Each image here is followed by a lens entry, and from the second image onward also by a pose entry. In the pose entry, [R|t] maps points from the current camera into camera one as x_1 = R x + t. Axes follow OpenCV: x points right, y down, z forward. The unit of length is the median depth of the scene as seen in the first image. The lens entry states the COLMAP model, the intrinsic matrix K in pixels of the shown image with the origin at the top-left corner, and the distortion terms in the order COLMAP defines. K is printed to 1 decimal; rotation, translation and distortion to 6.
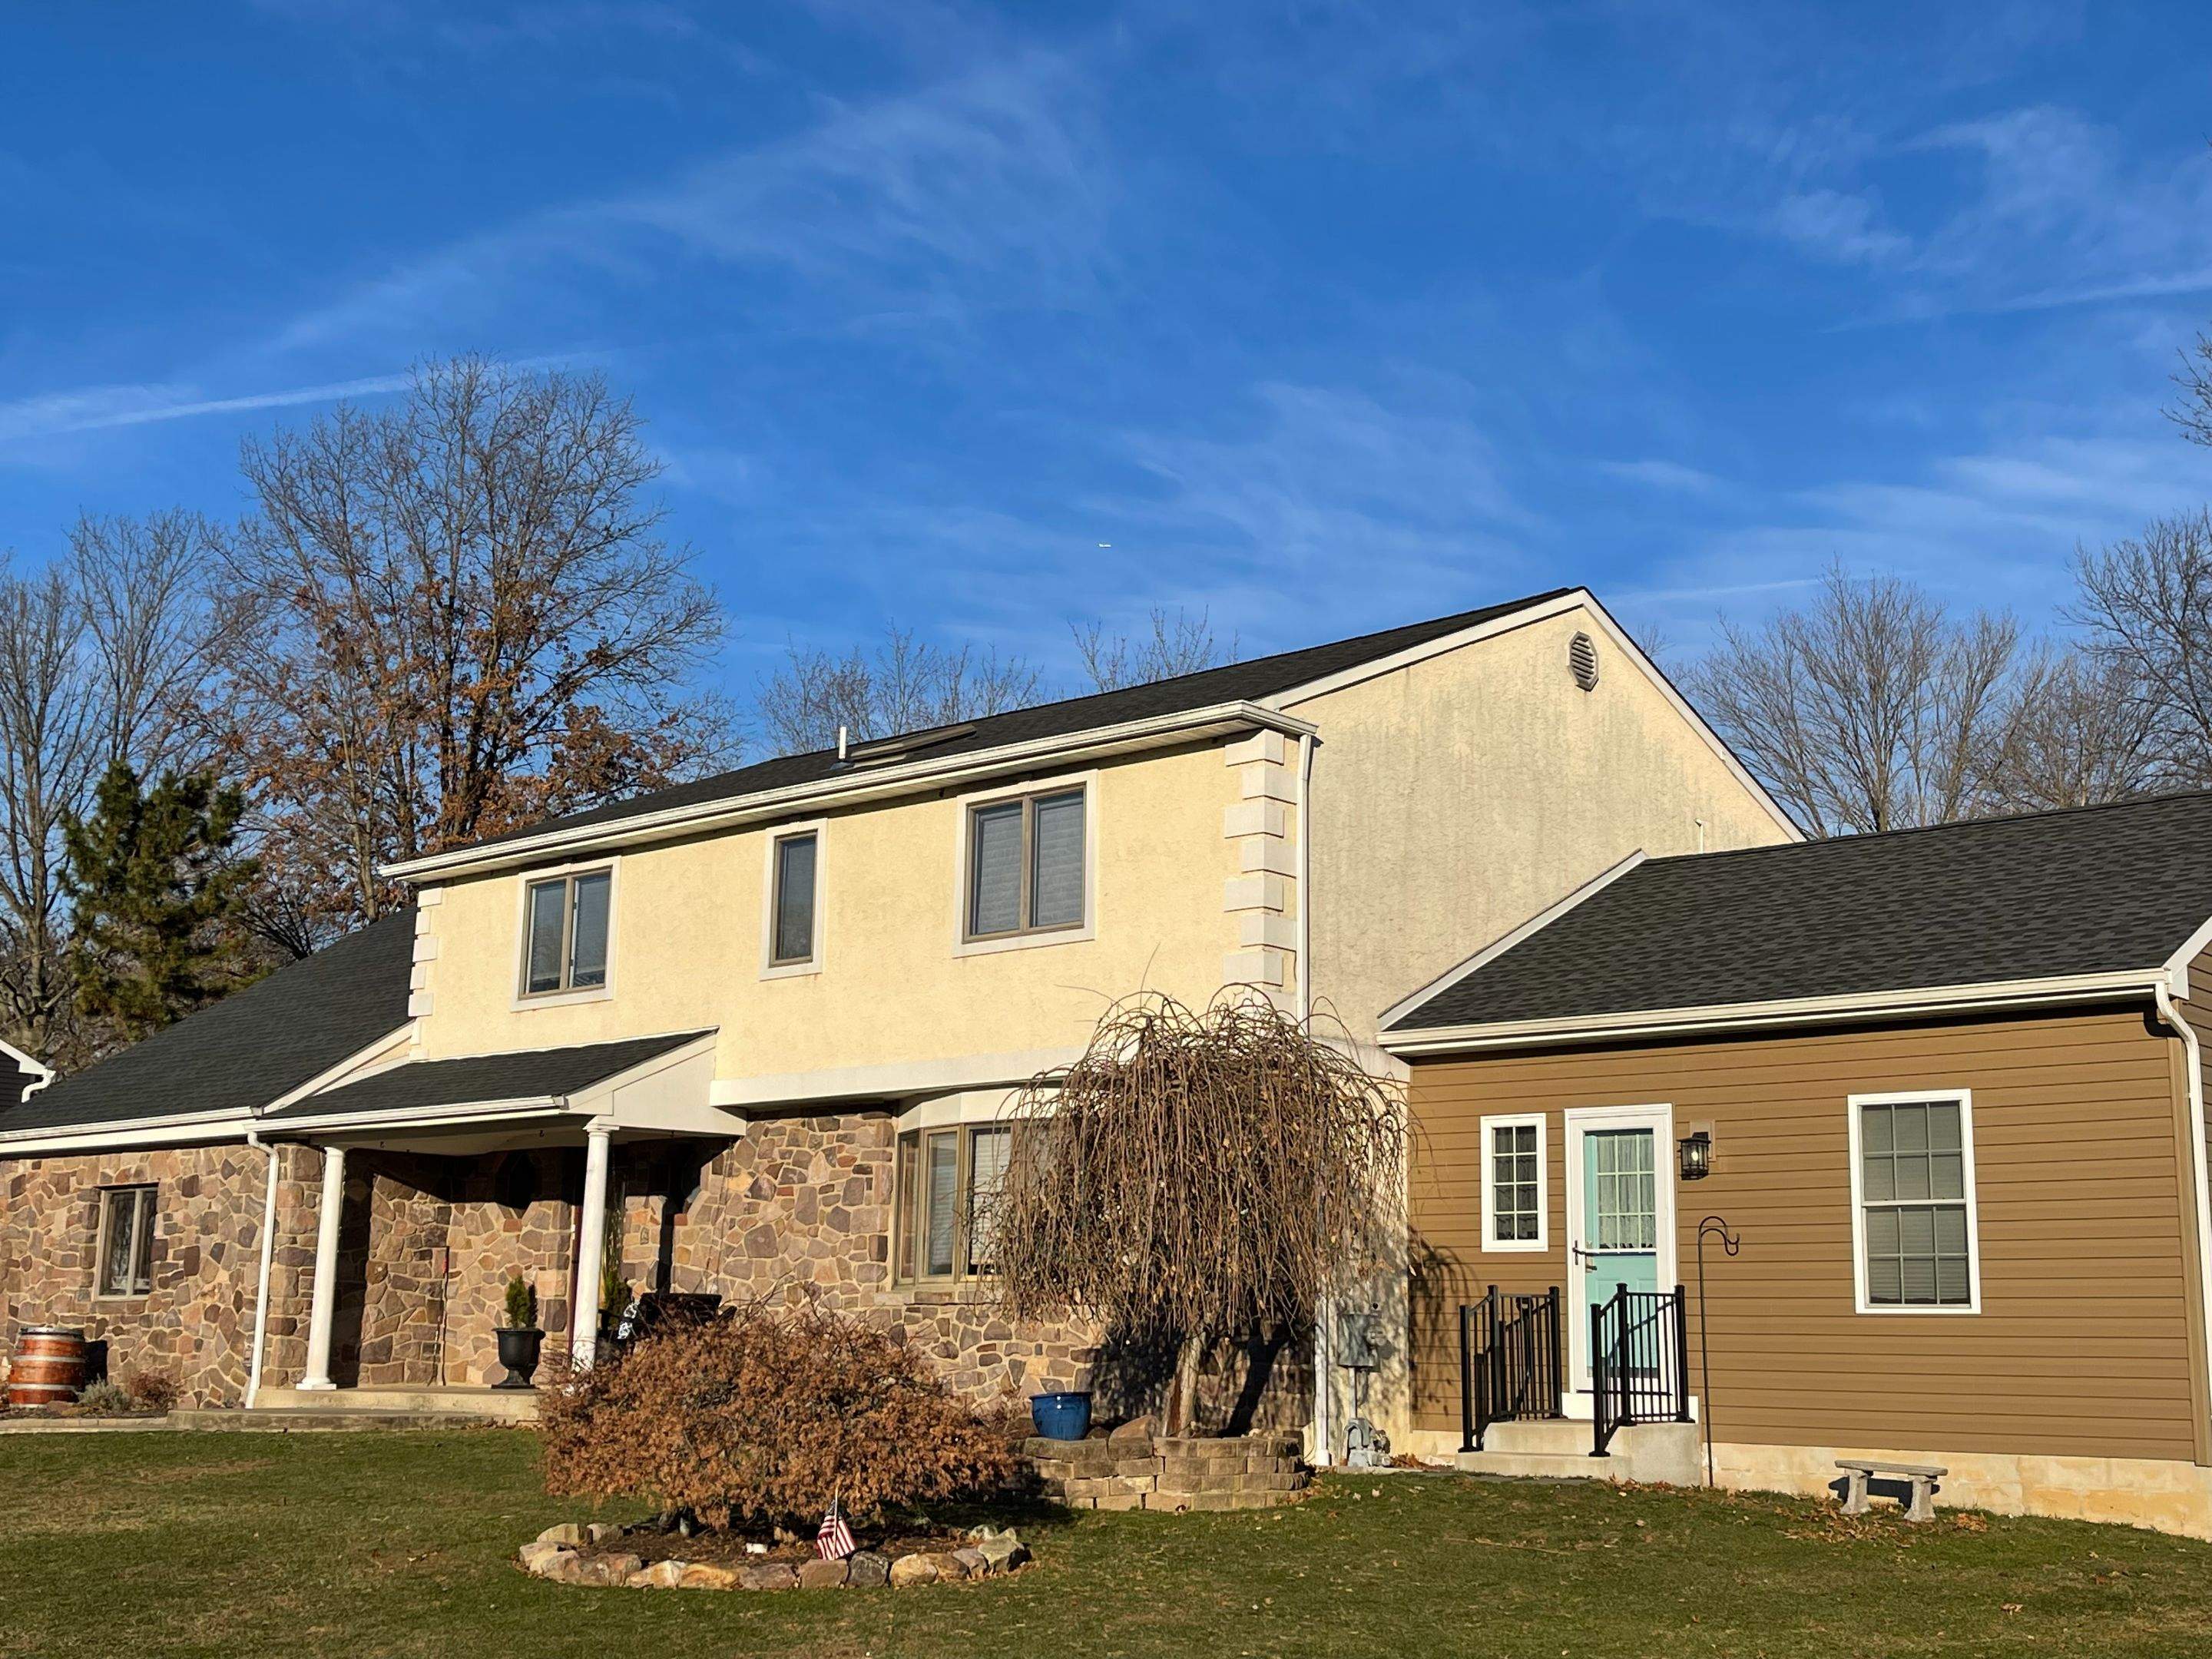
lens RADIAL K [[2633.4, 0, 1106.0], [0, 2633.4, 829.5], [0, 0, 1]] dist [0.111599, -0.292668]
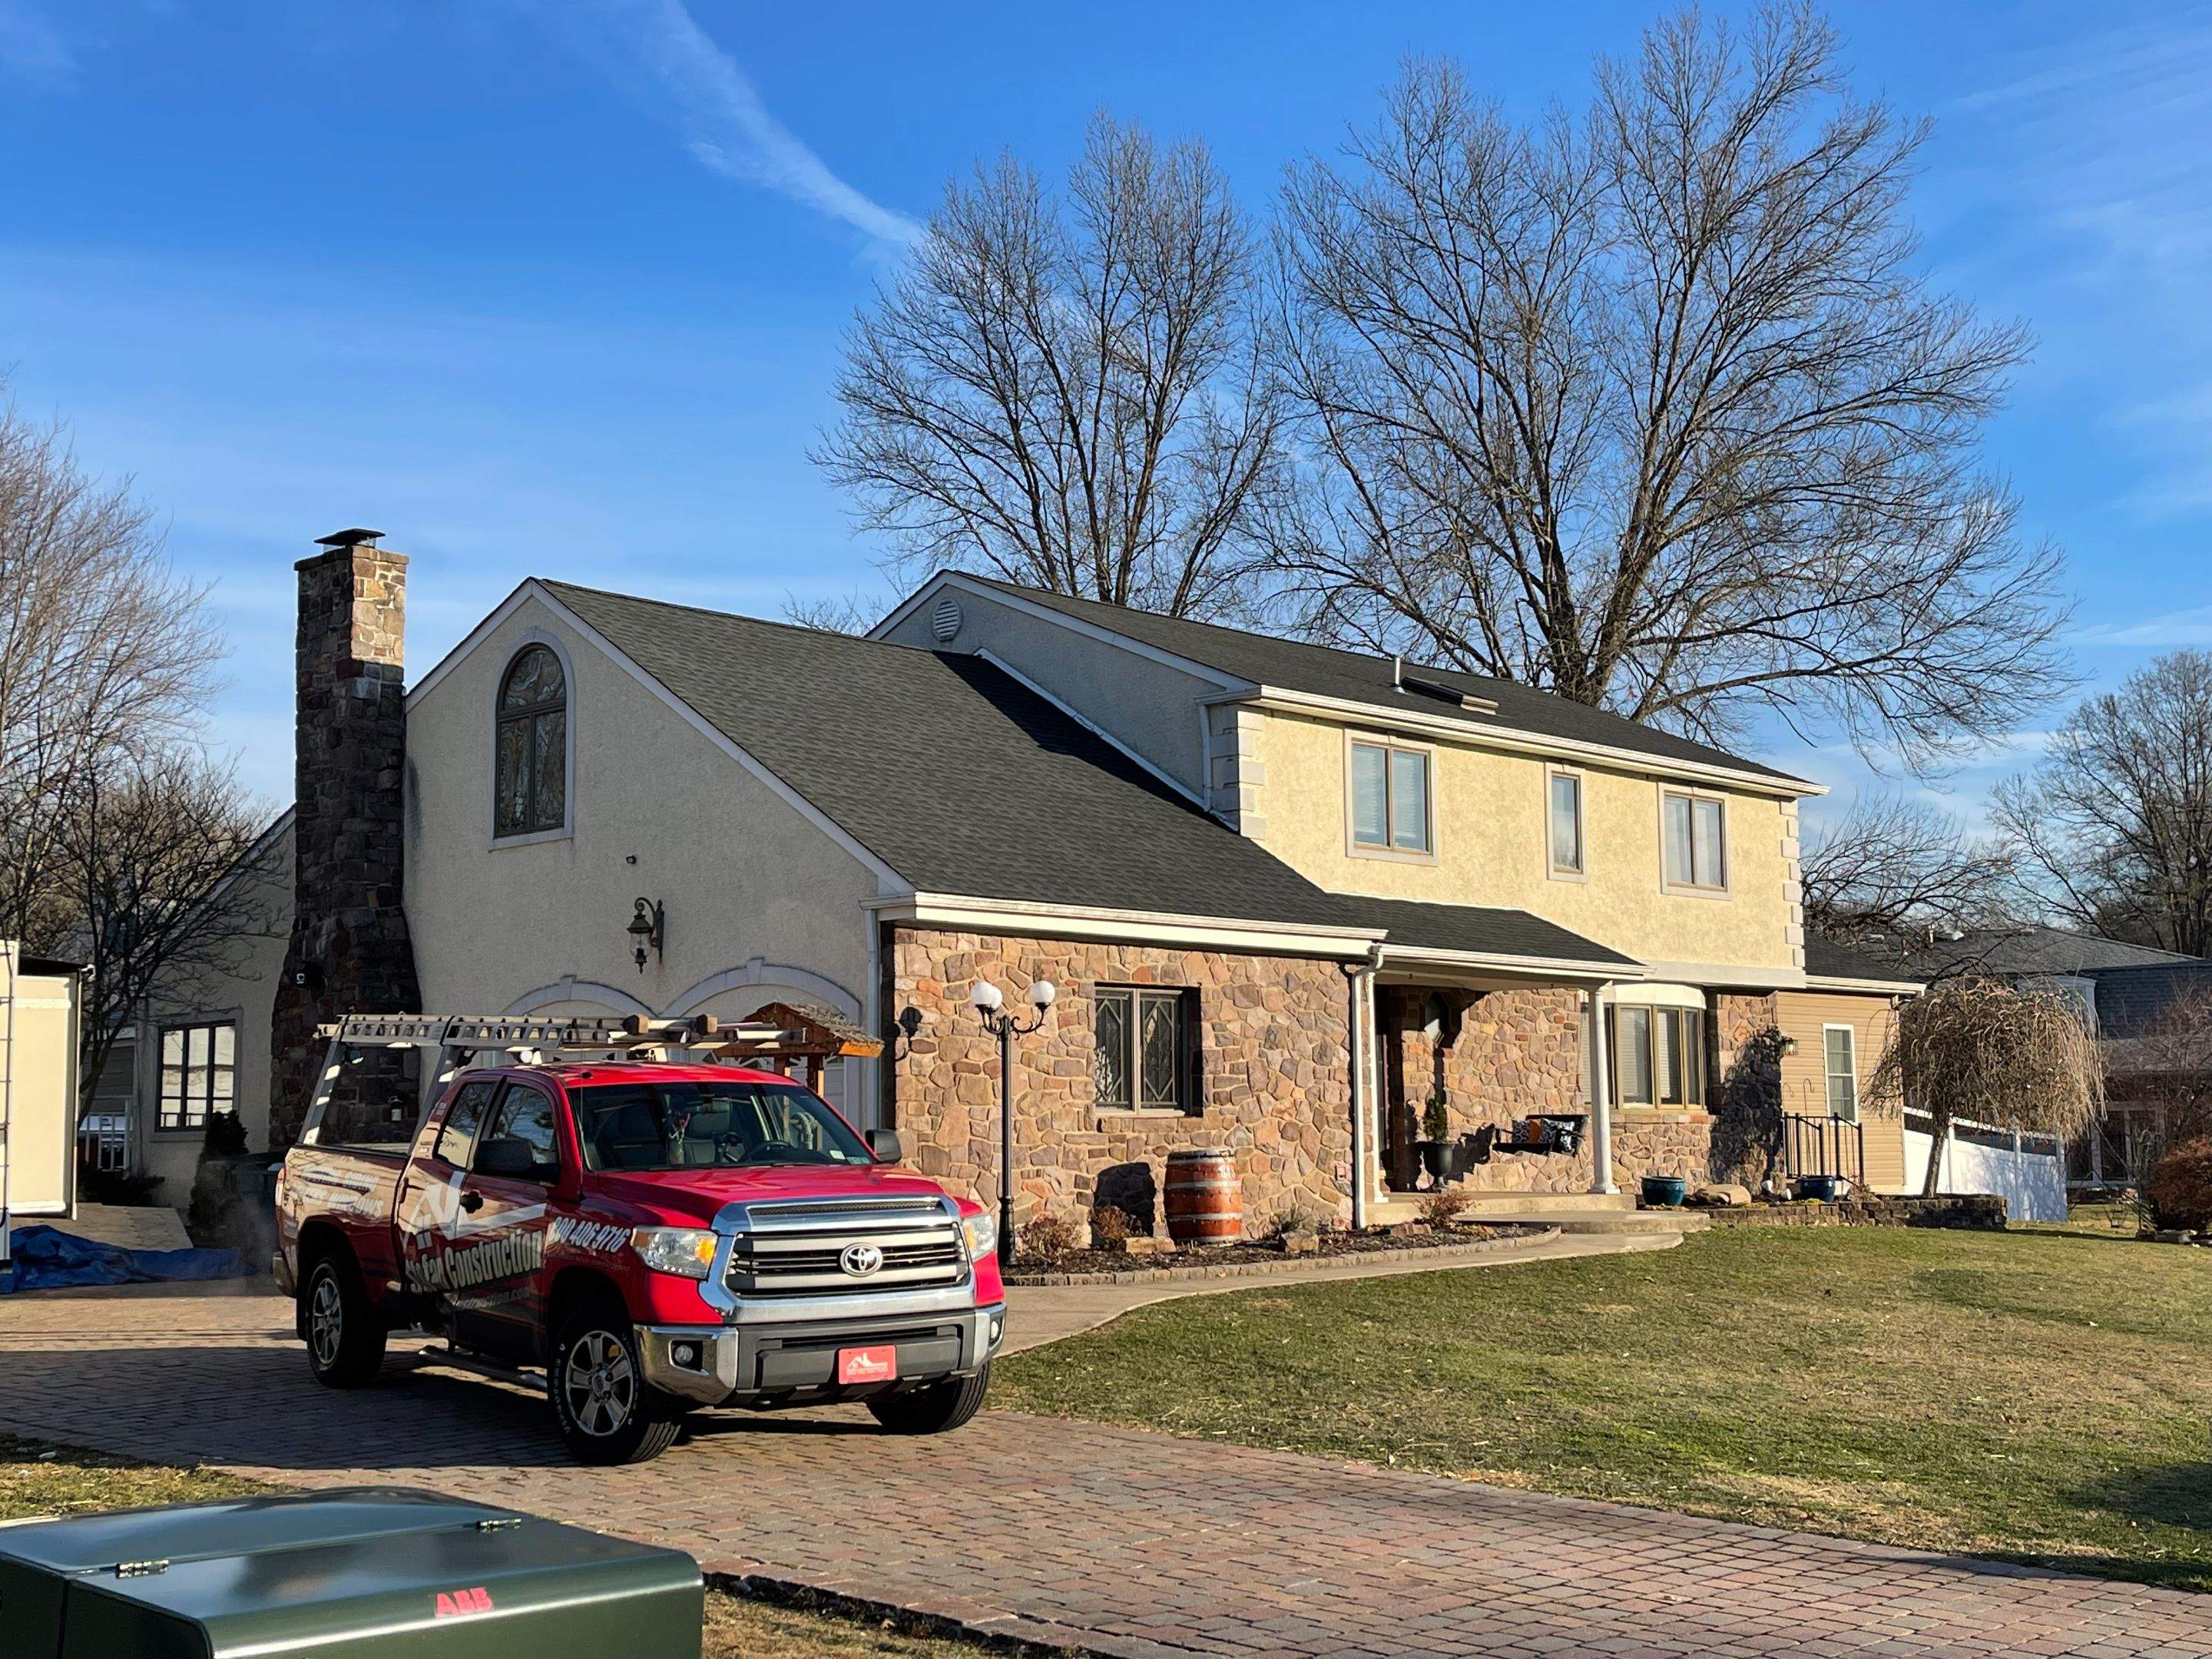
lens RADIAL K [[2633.4, 0, 1106.0], [0, 2633.4, 829.5], [0, 0, 1]] dist [0.111599, -0.292668]
pose [[0.027948, 0.096842, 0.994907, -1.341353], [-0.191159, 0.977445, -0.089772, 0.178915], [-0.981161, -0.187676, 0.045830, 1.074577]]
